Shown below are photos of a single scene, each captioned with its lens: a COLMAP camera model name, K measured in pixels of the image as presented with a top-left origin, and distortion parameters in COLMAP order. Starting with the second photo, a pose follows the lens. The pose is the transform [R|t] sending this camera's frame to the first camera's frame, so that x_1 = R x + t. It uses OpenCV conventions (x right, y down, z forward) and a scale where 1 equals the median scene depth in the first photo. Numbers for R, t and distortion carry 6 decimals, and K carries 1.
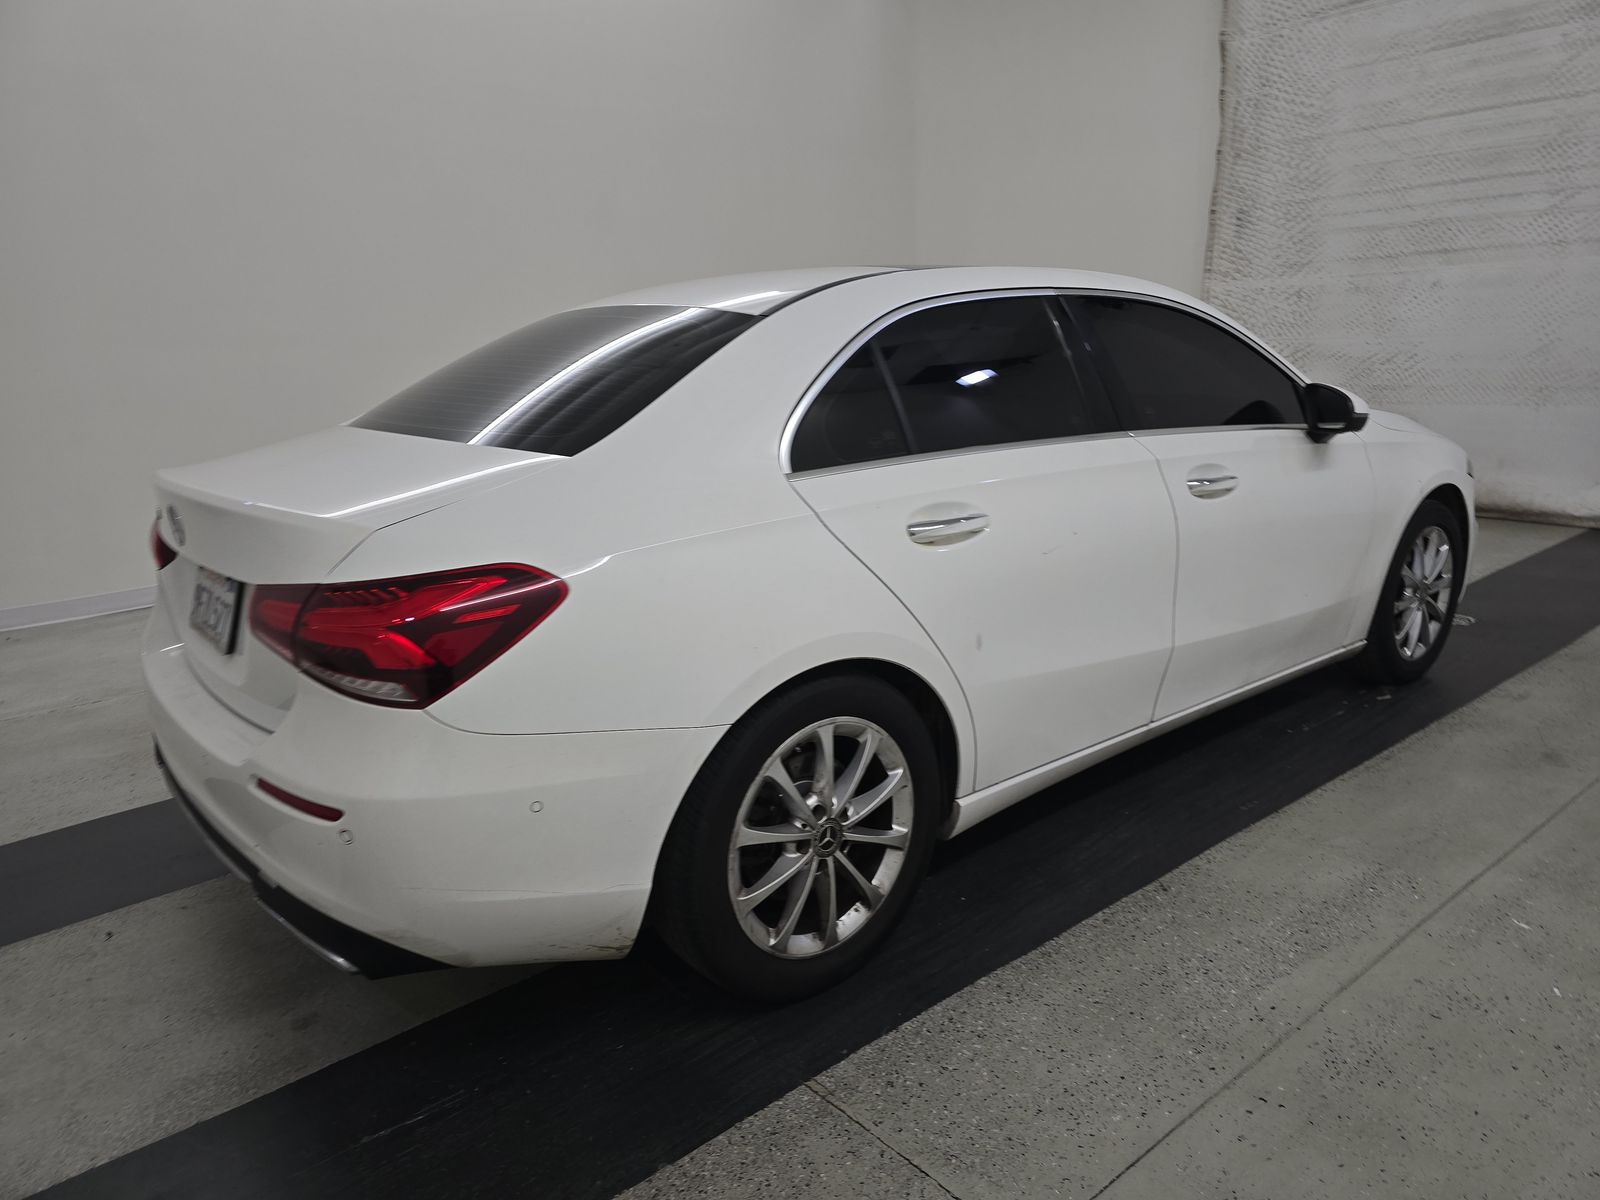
lens RADIAL K [[1086.3, 0, 800.0], [0, 1086.3, 600.0], [0, 0, 1]] dist [0.050758, -0.039270]
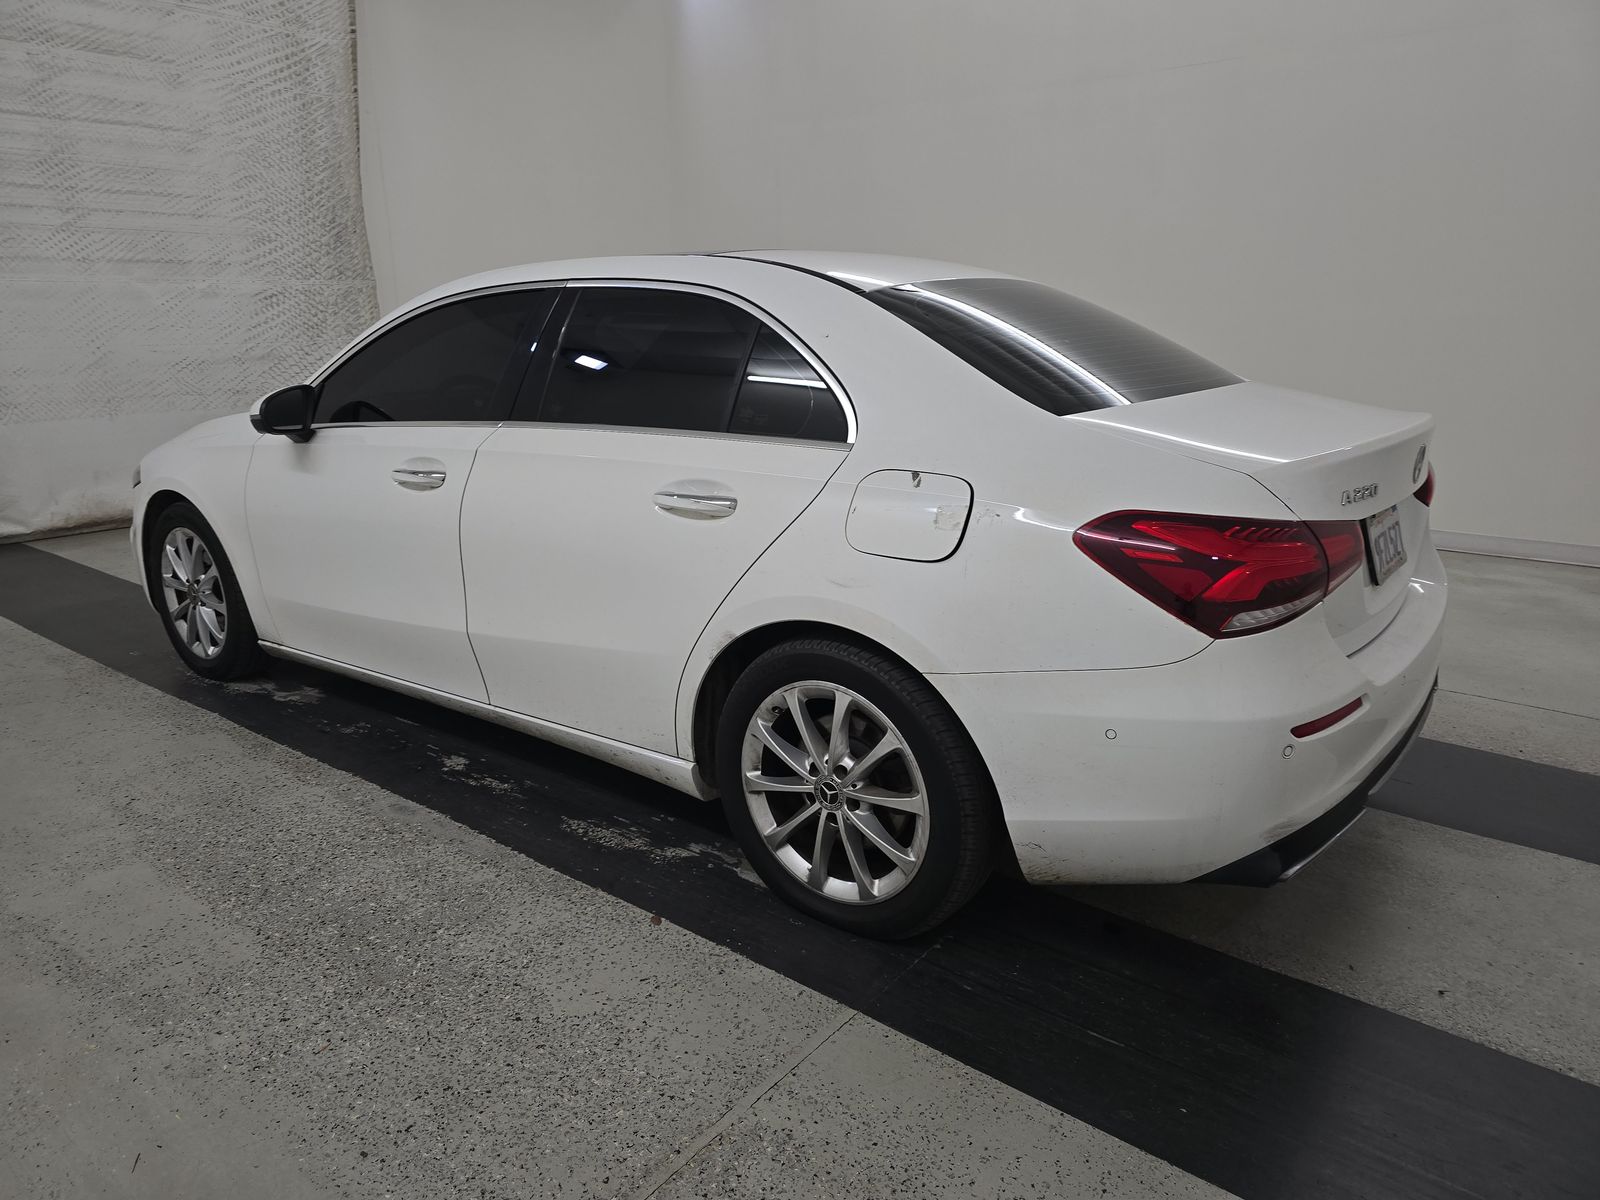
lens RADIAL K [[1086.3, 0, 800.0], [0, 1086.3, 600.0], [0, 0, 1]] dist [0.050758, -0.039270]
pose [[-0.230934, -0.213697, 0.949212, -0.536078], [0.252965, 0.928846, 0.270655, -0.140409], [-0.939510, 0.302621, -0.160444, 0.646133]]
